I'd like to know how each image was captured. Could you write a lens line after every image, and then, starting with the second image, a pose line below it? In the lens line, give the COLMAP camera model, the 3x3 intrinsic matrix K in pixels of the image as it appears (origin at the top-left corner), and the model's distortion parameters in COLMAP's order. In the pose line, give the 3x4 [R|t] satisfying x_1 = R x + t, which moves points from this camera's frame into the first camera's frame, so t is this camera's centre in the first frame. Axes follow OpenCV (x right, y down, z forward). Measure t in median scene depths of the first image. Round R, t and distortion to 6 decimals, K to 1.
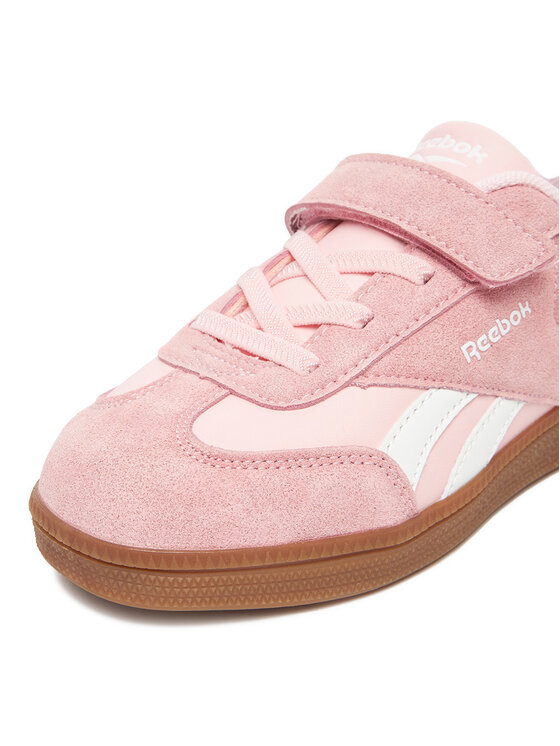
lens RADIAL K [[1335.2, 0, 280.0], [0, 1335.2, 373.0], [0, 0, 1]] dist [-0.339819, 5.478468]
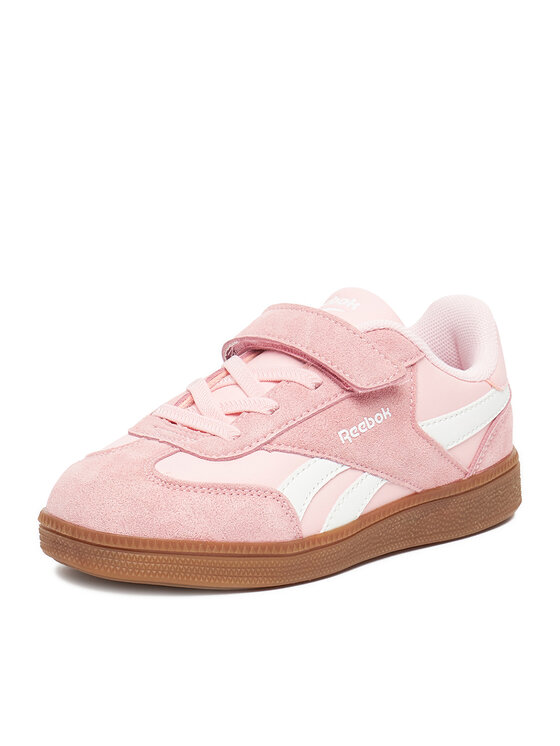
lens RADIAL K [[1460.3, 0, 280.0], [0, 1460.3, 373.0], [0, 0, 1]] dist [0.011555, -0.013679]
pose [[0.997923, 0.049096, 0.041695, 0.001907], [-0.042673, 0.988803, -0.142993, 0.149126], [-0.048248, 0.140917, 0.988845, -0.599092]]
